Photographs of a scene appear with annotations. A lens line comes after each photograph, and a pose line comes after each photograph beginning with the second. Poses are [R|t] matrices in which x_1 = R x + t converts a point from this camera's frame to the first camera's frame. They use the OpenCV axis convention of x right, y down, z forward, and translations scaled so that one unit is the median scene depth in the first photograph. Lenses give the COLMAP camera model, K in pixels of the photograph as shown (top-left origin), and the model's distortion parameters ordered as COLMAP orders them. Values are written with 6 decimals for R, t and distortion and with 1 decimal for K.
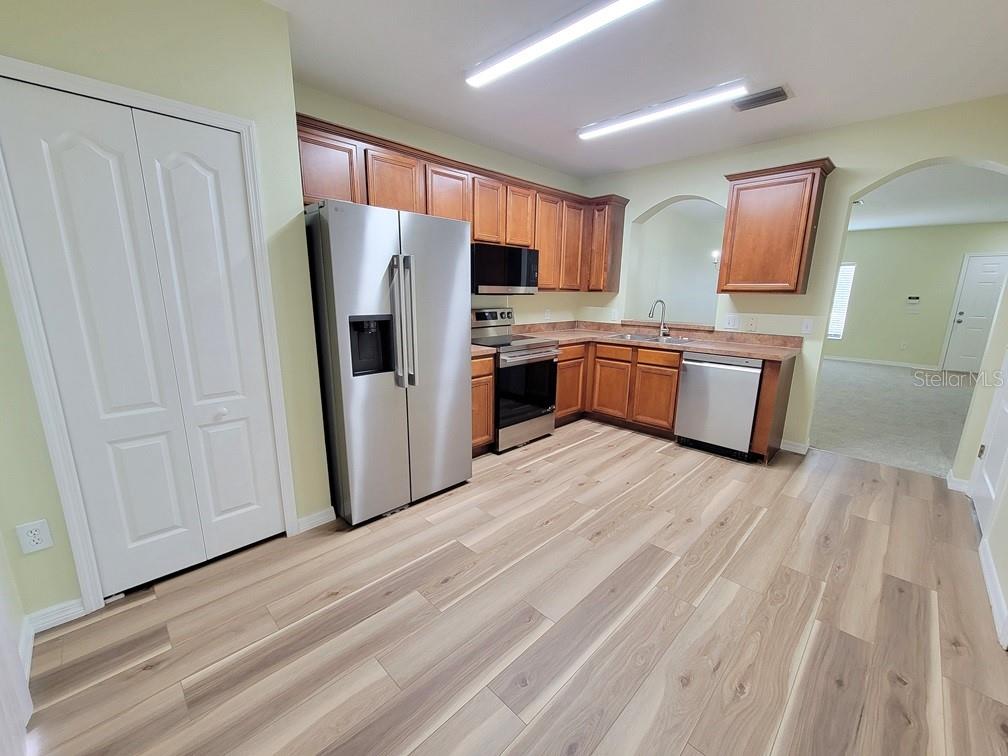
lens RADIAL K [[411.6, 0, 501.5], [0, 411.6, 383.6], [0, 0, 1]] dist [0.001404, -0.000624]
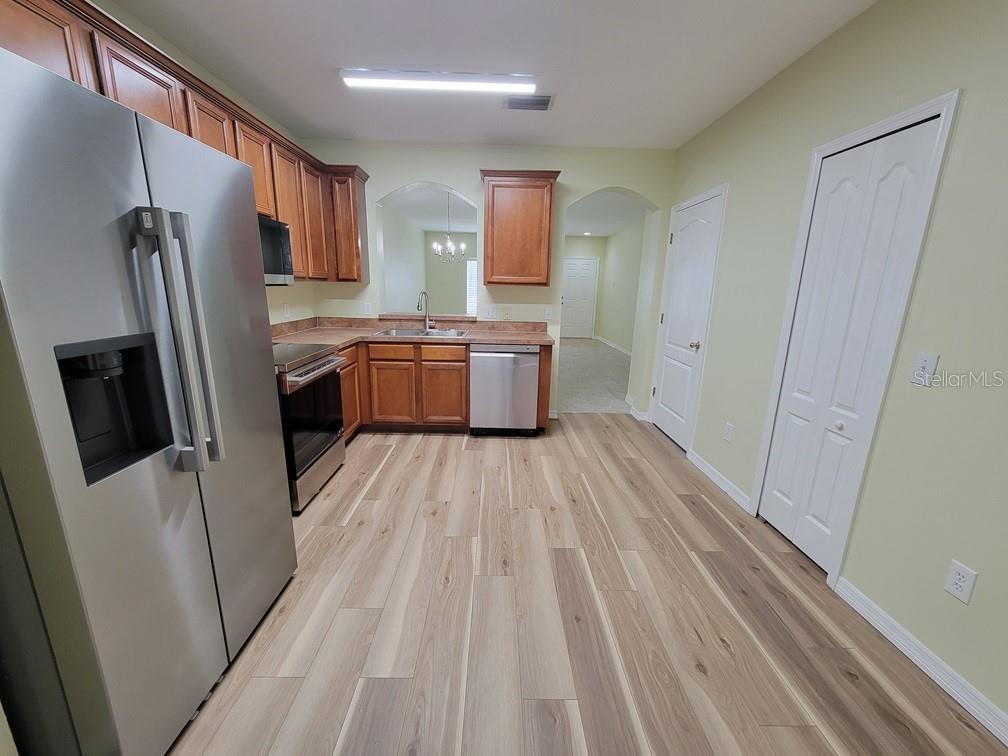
lens RADIAL K [[411.6, 0, 501.5], [0, 411.6, 383.6], [0, 0, 1]] dist [0.001404, -0.000624]
pose [[0.700550, -0.163671, 0.694580, -0.223194], [0.142708, 0.985813, 0.088362, -0.064520], [-0.699188, 0.037220, 0.713969, 0.256775]]
